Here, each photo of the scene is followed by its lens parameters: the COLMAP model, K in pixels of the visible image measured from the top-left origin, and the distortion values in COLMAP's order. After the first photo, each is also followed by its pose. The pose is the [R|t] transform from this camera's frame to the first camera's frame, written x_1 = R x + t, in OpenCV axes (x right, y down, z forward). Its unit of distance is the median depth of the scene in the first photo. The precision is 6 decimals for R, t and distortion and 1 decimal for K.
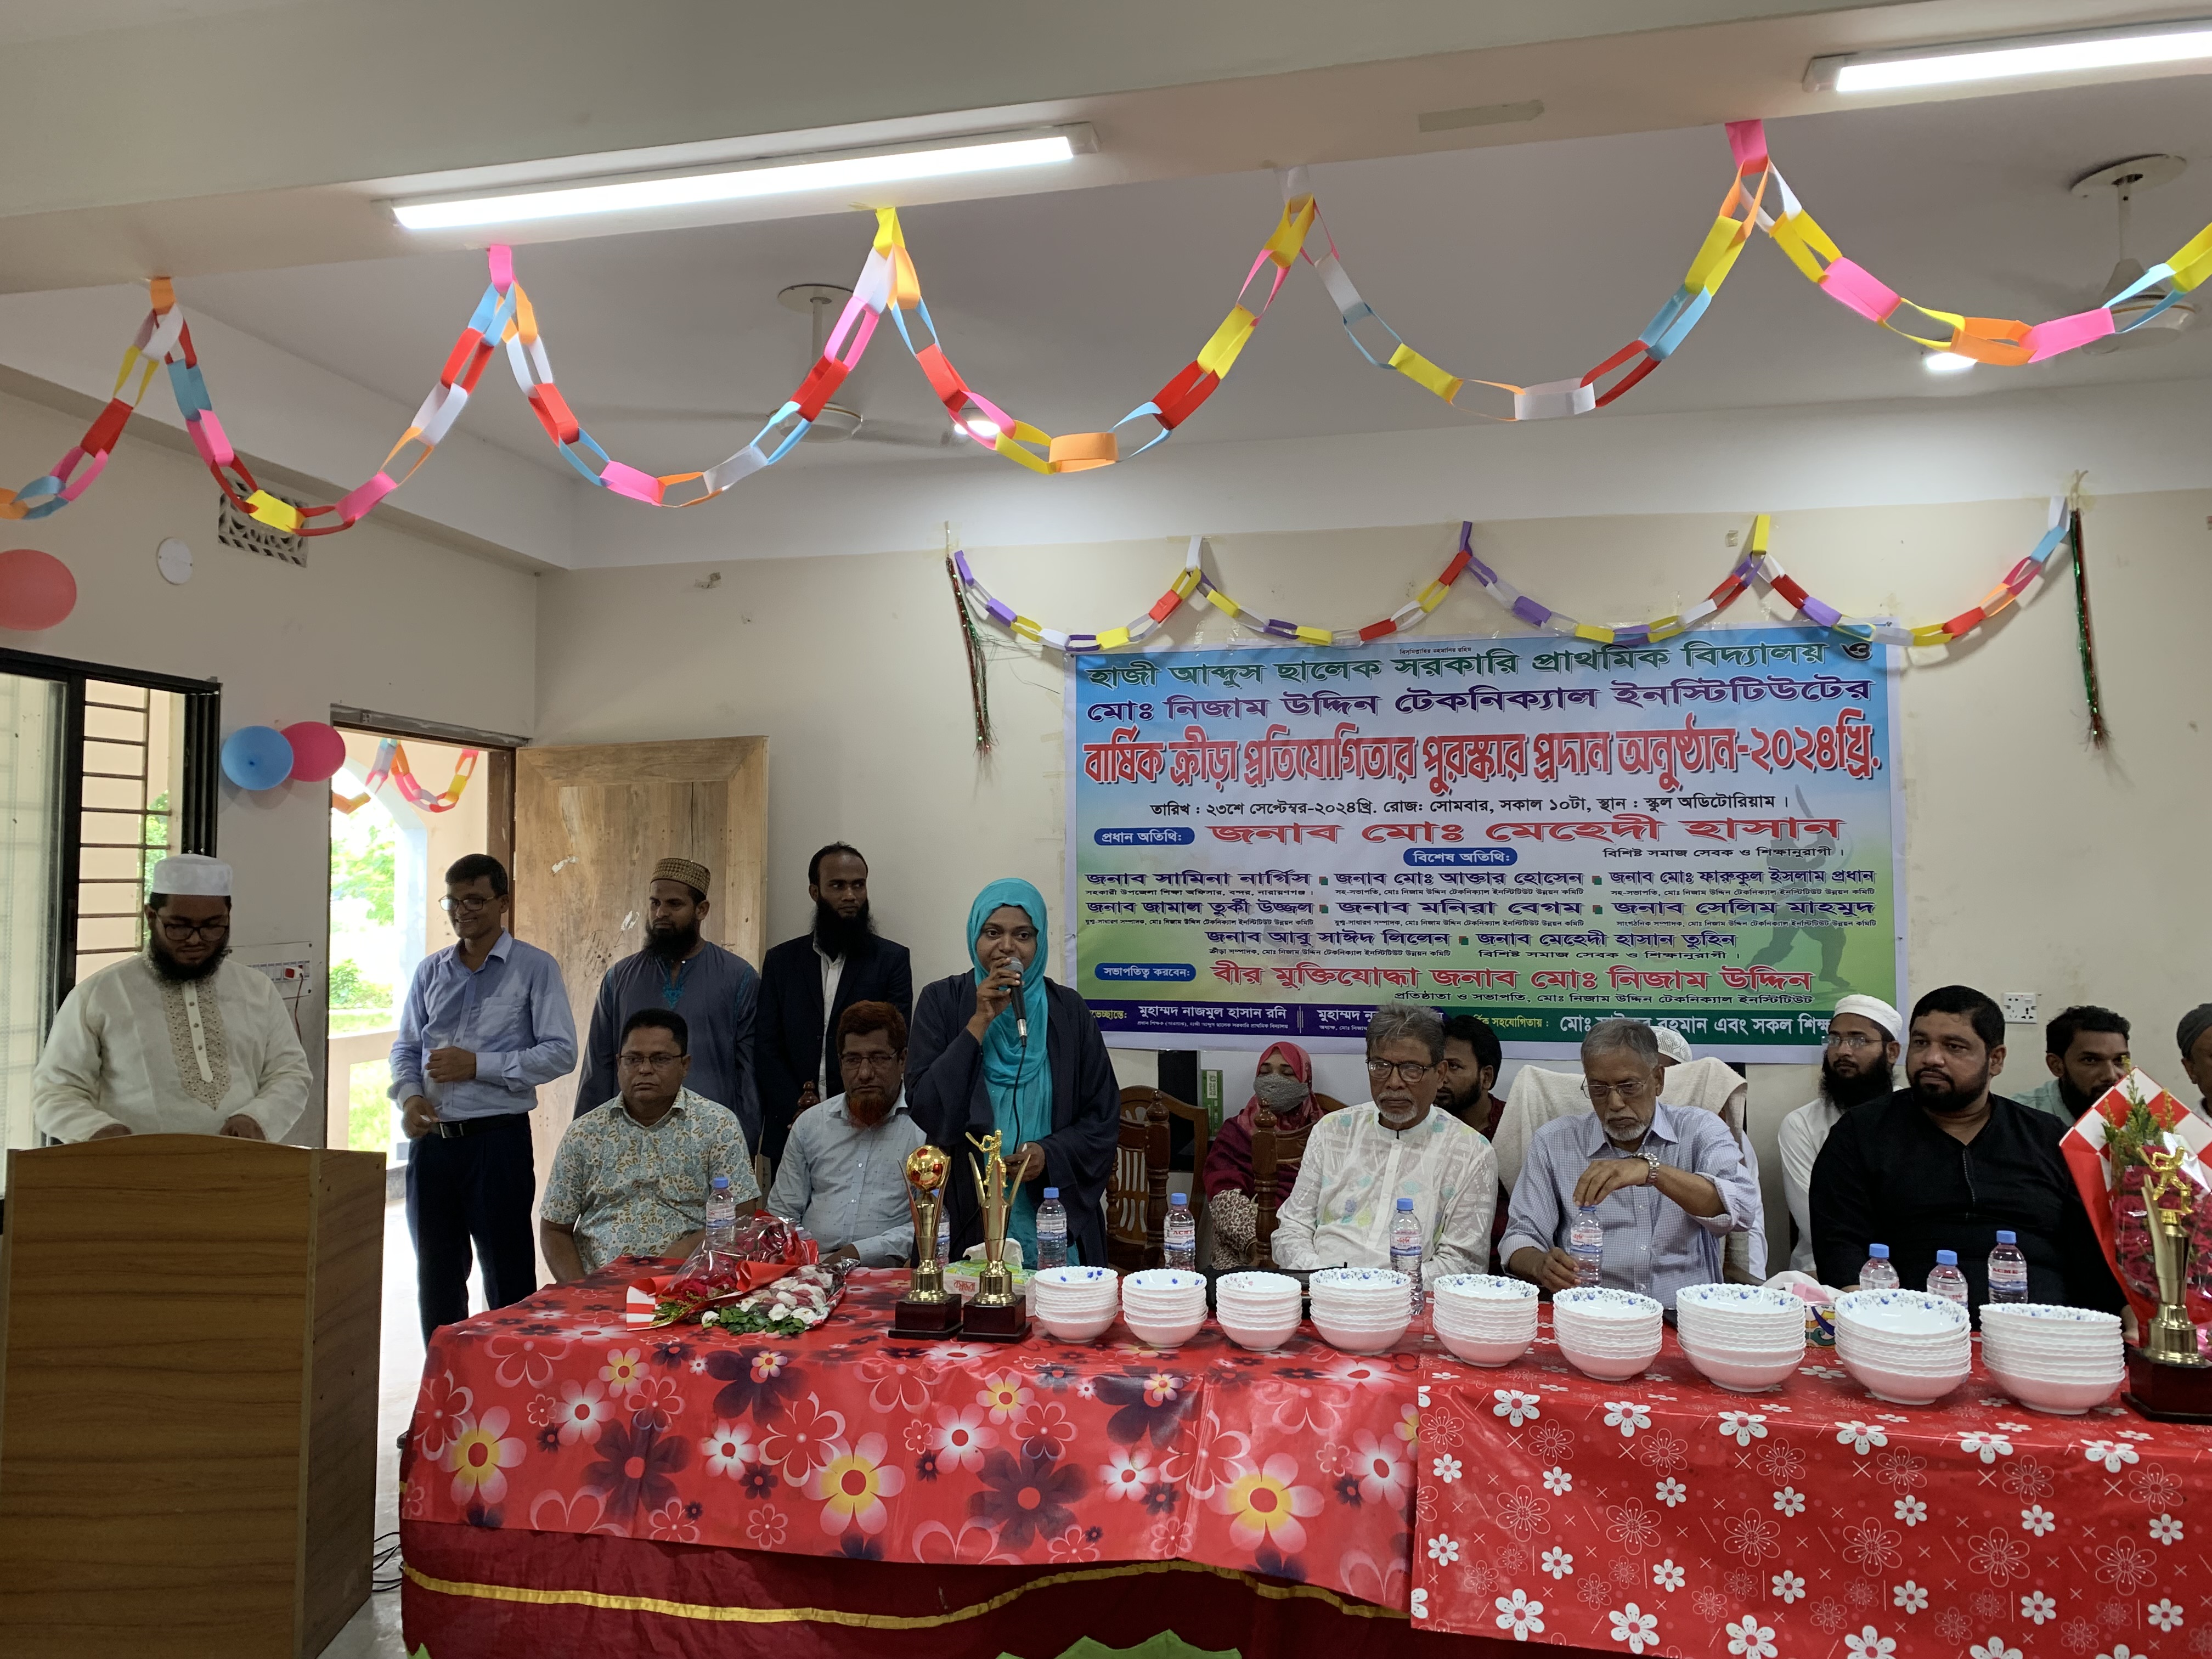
lens RADIAL K [[1692.8, 0, 1081.3], [0, 1692.8, 803.4], [0, 0, 1]] dist [0.040833, -0.052778]
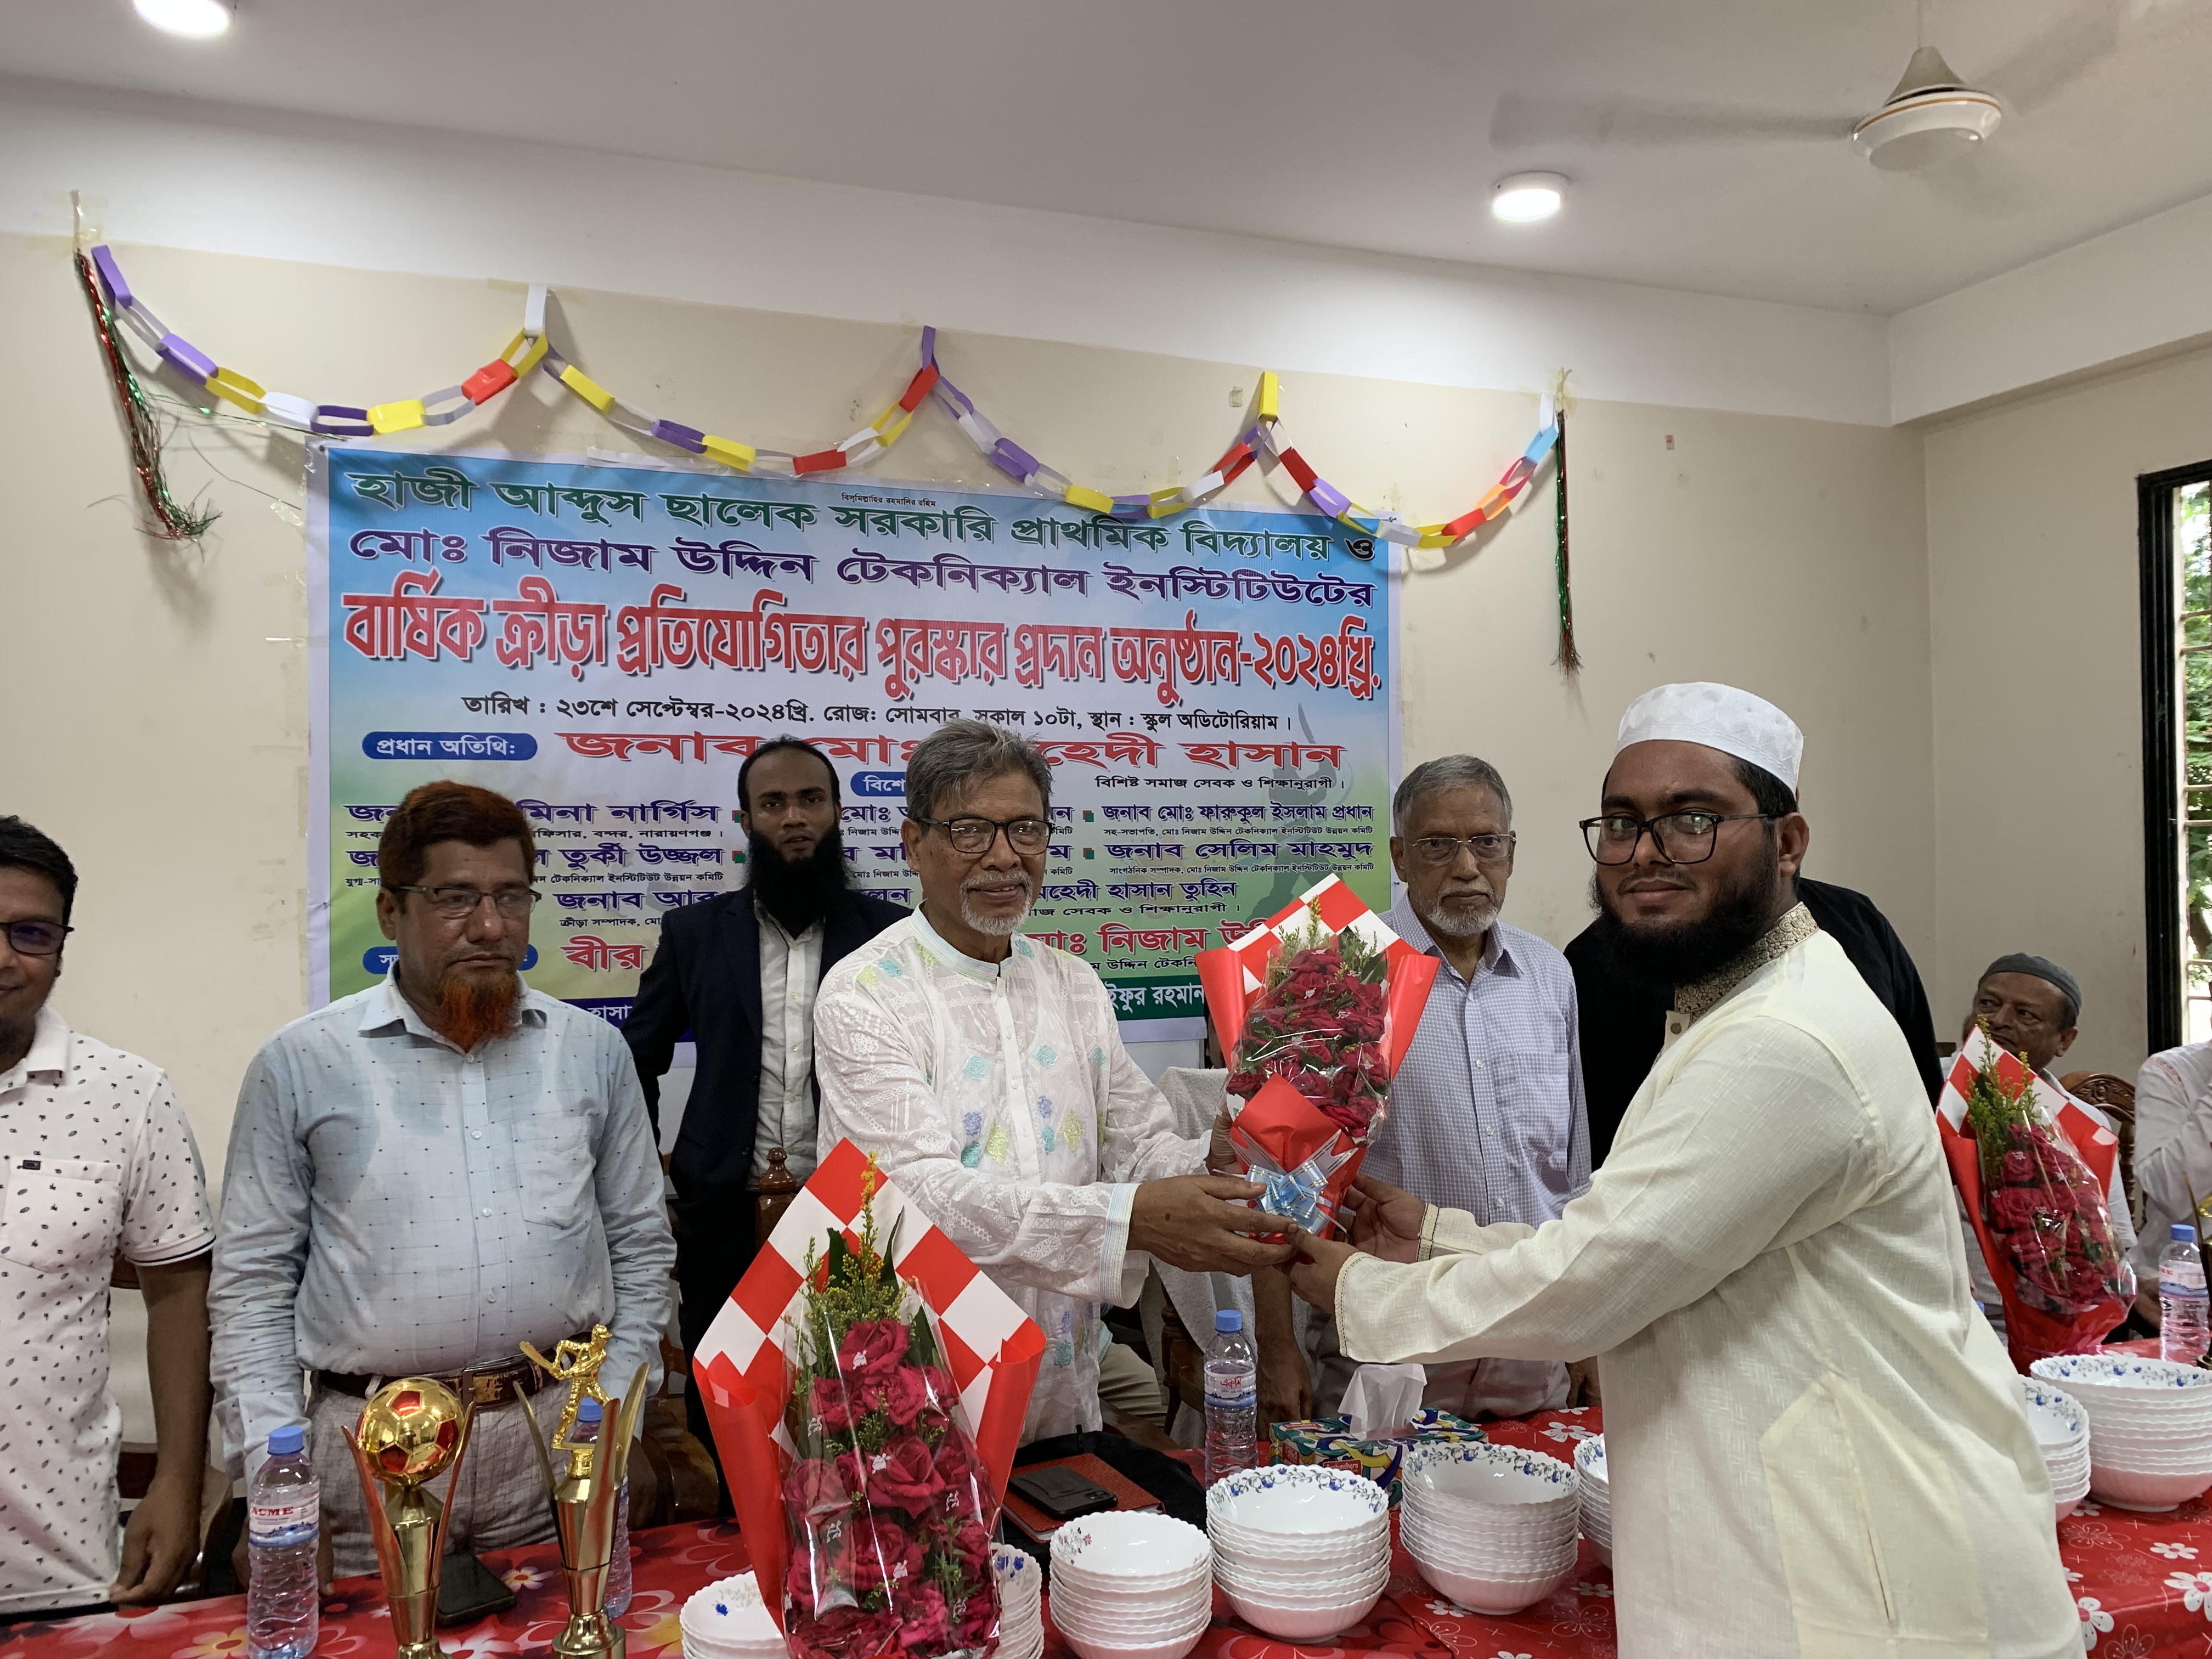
lens RADIAL K [[1692.8, 0, 1121.7], [0, 1692.8, 838.6], [0, 0, 1]] dist [0.040833, -0.052778]
pose [[0.837458, -0.000178, 0.546502, -0.108619], [-0.023383, 0.999072, 0.036158, 0.027066], [-0.546001, -0.043060, 0.836677, 0.340722]]
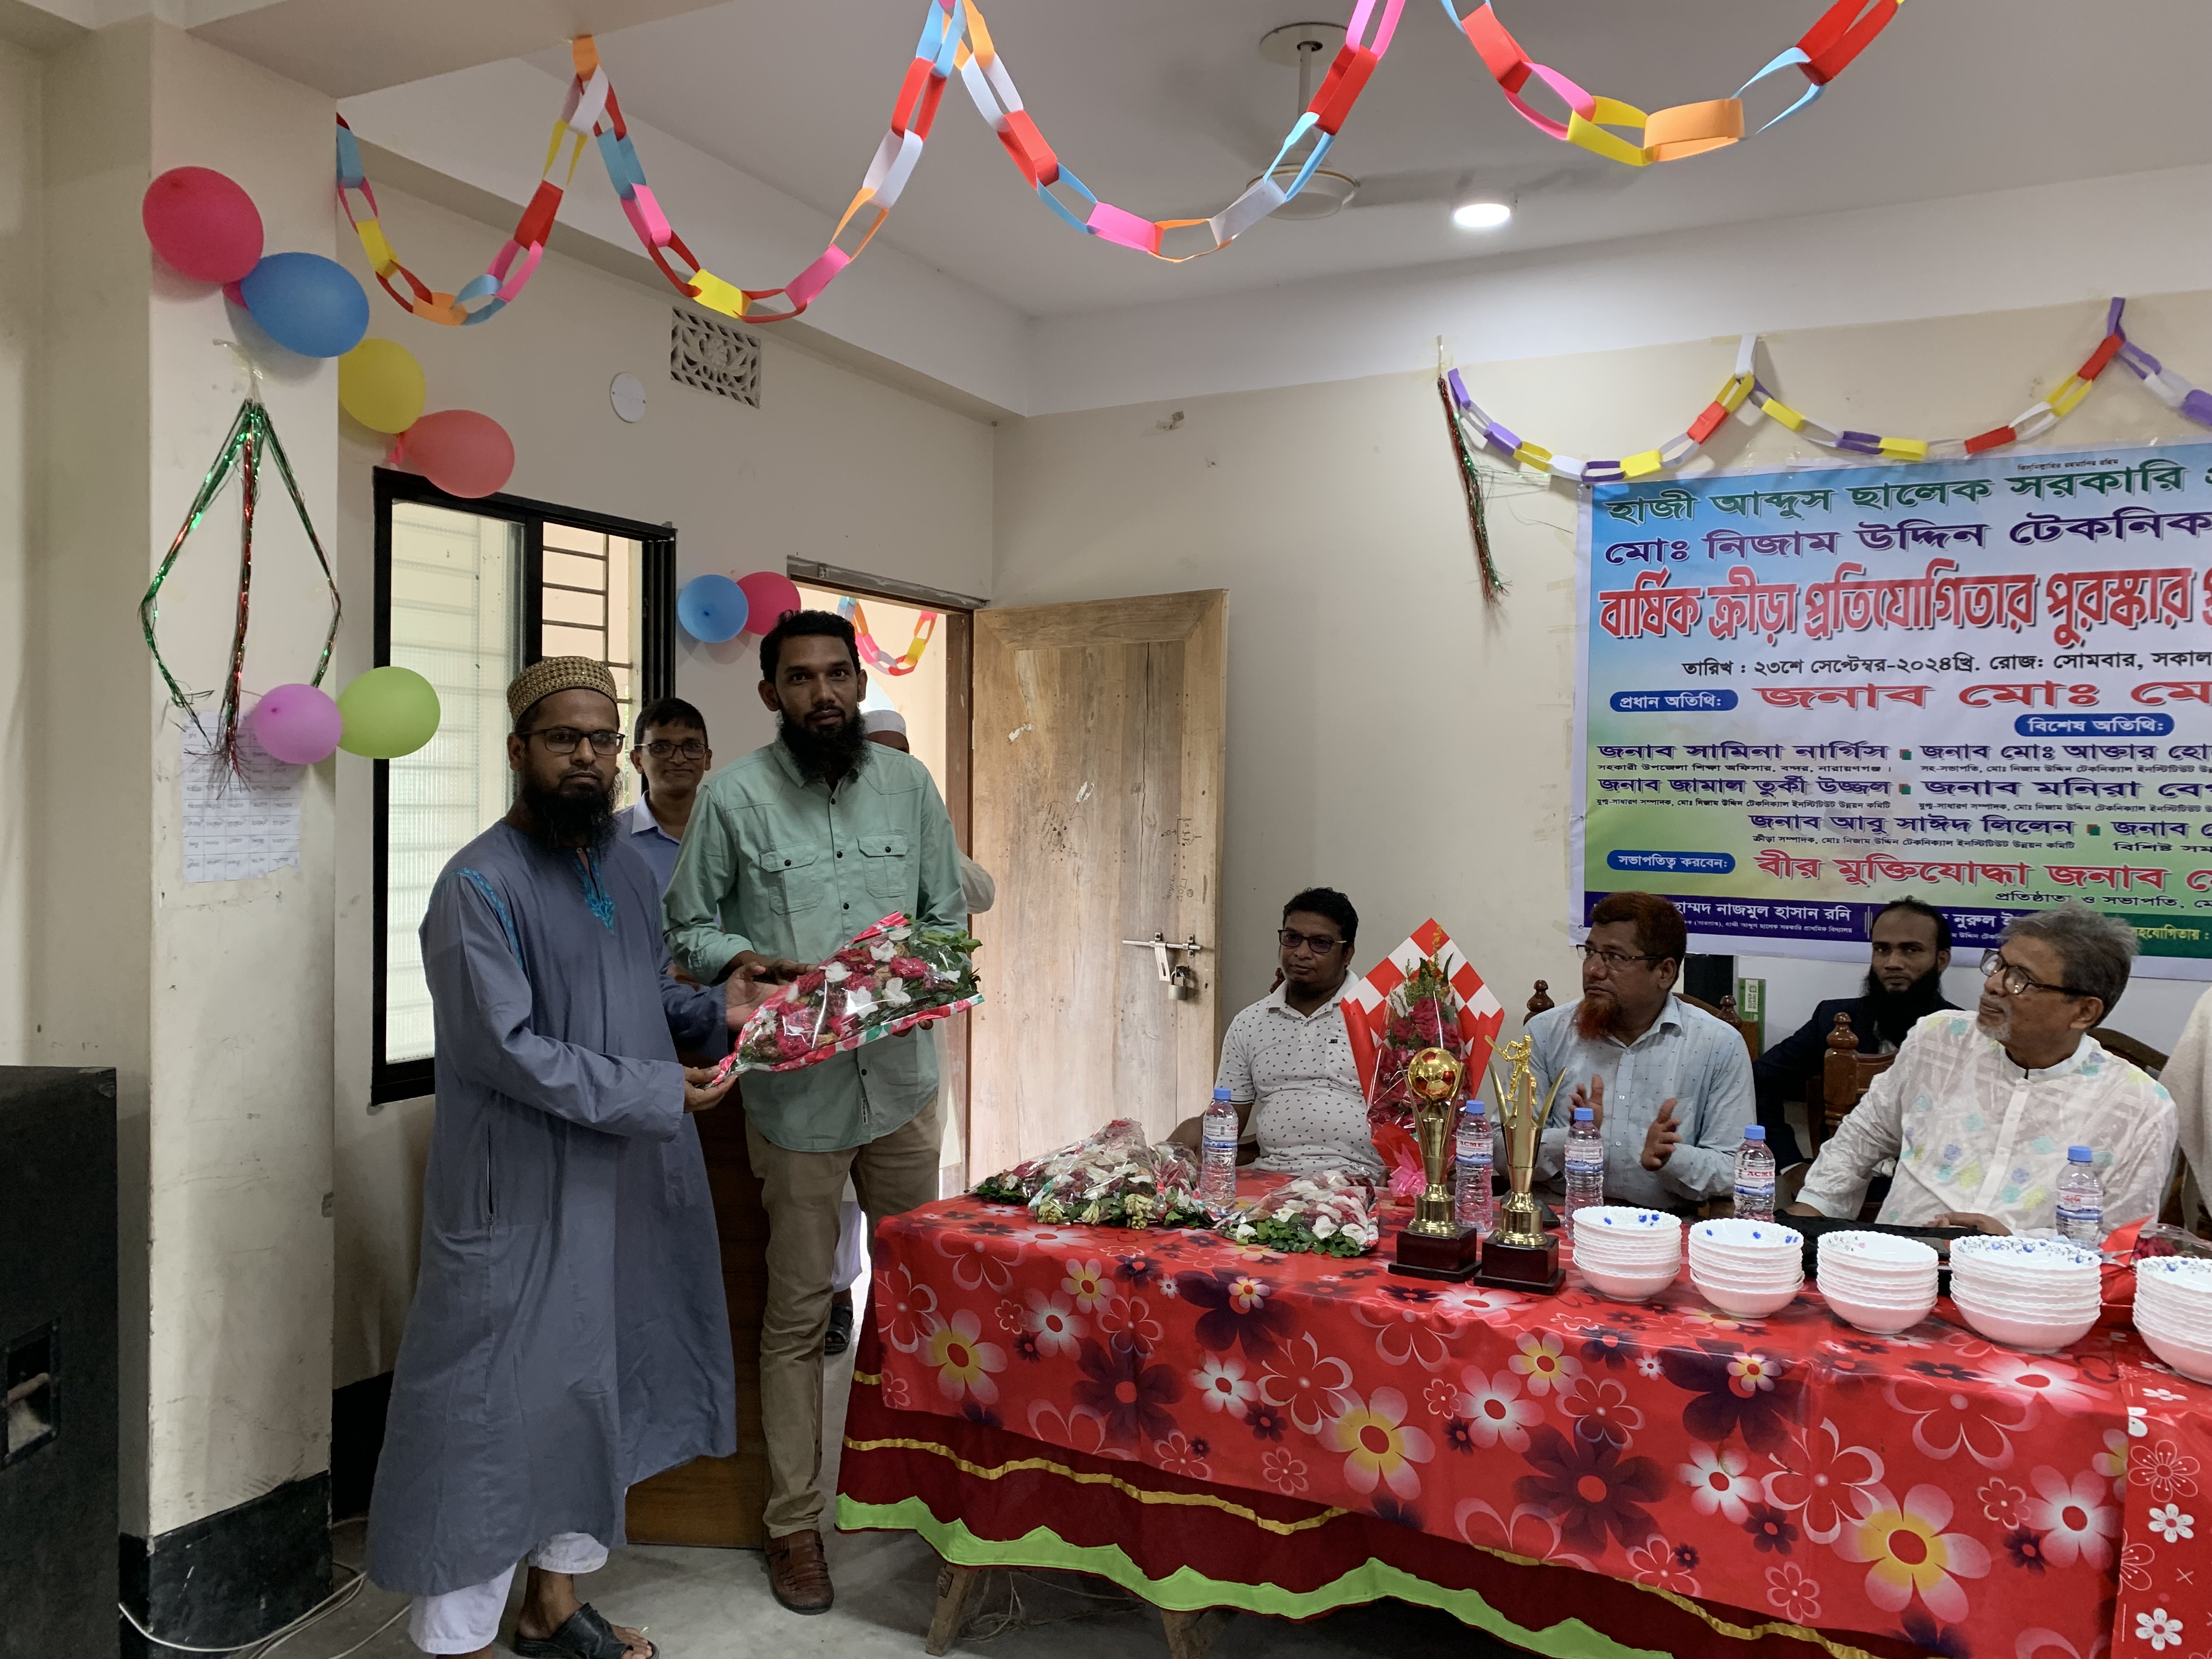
lens RADIAL K [[1692.8, 0, 1117.7], [0, 1692.8, 824.6], [0, 0, 1]] dist [0.040833, -0.052778]
pose [[0.970909, 0.019785, -0.238631, -0.030208], [-0.002686, 0.997418, 0.071770, 0.022442], [0.239435, -0.069041, 0.968455, 0.111245]]
